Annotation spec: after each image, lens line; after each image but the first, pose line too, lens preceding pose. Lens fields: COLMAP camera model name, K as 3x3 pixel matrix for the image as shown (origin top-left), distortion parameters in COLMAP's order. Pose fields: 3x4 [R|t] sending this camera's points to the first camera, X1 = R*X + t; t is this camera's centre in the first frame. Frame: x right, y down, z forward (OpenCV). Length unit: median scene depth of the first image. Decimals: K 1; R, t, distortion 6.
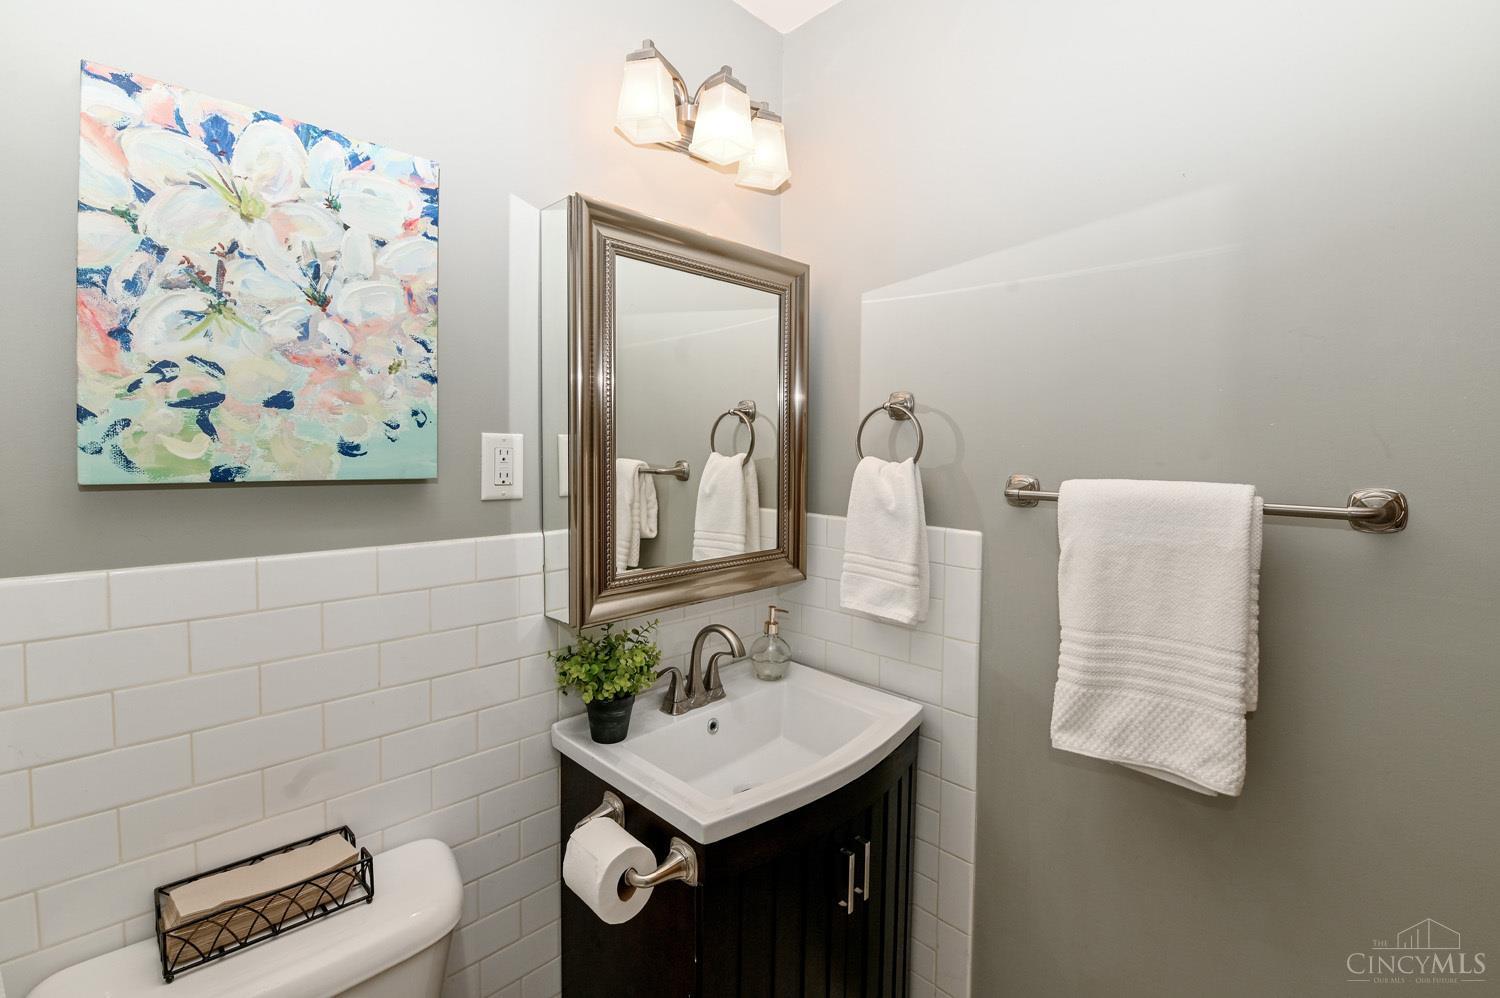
lens RADIAL K [[675.5, 0, 764.3], [0, 675.5, 499.5], [0, 0, 1]] dist [-0.011755, -0.007699]
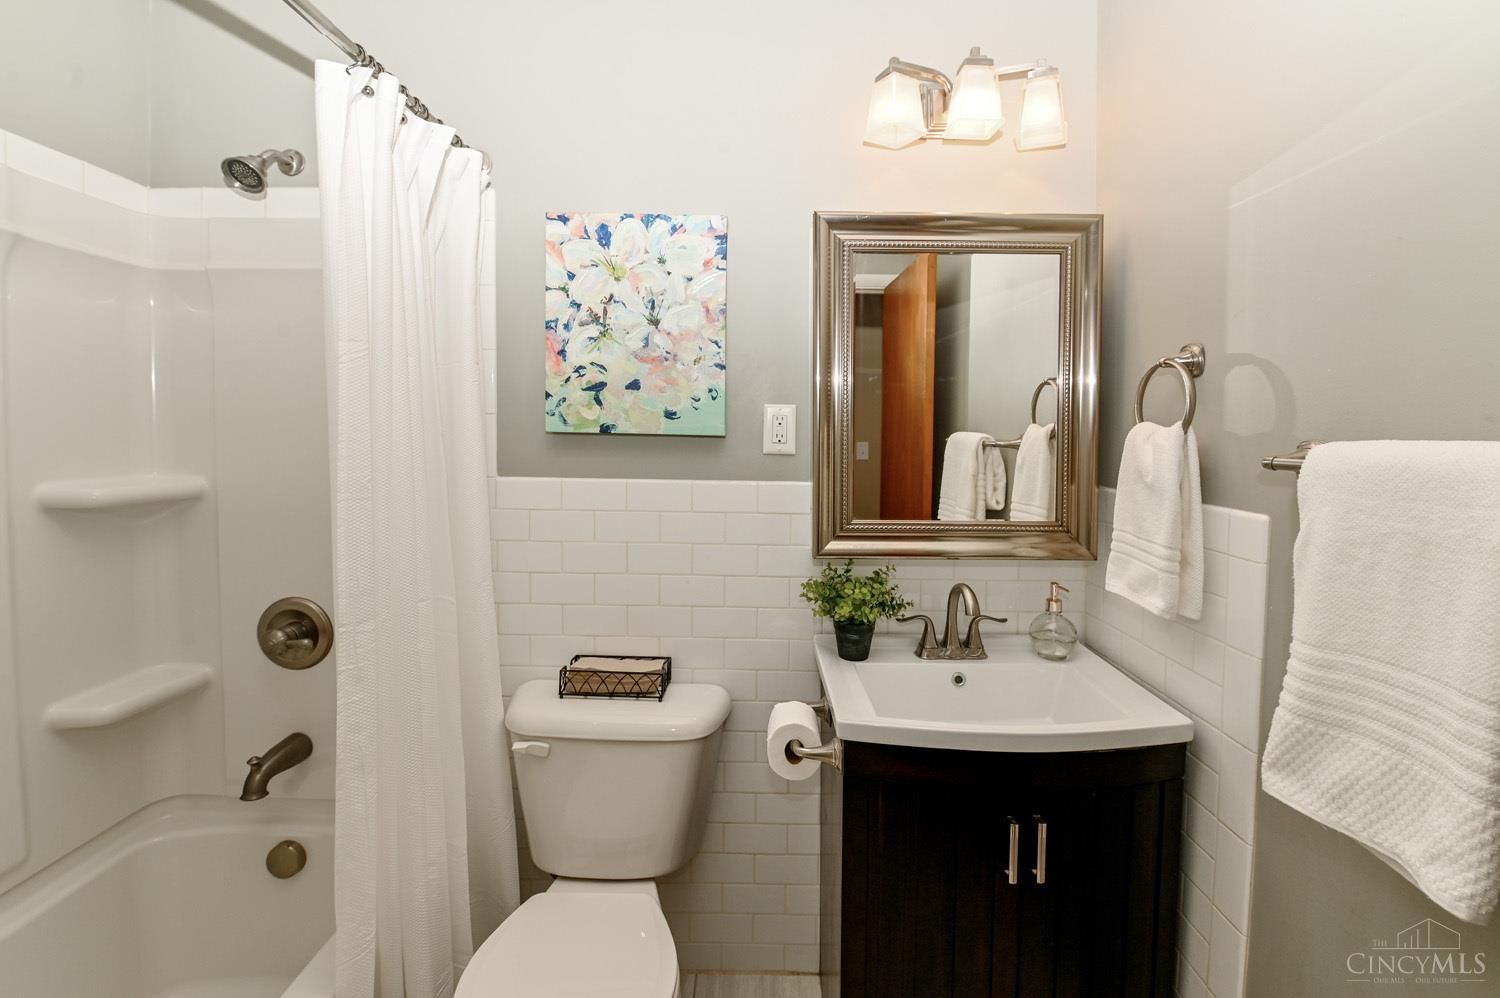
lens RADIAL K [[675.5, 0, 757.5], [0, 675.5, 507.2], [0, 0, 1]] dist [-0.011755, -0.007699]
pose [[0.687905, 0.076167, -0.721793, 0.595761], [-0.060592, 0.997033, 0.047465, 0.047014], [0.723267, 0.011083, 0.690480, 0.048732]]
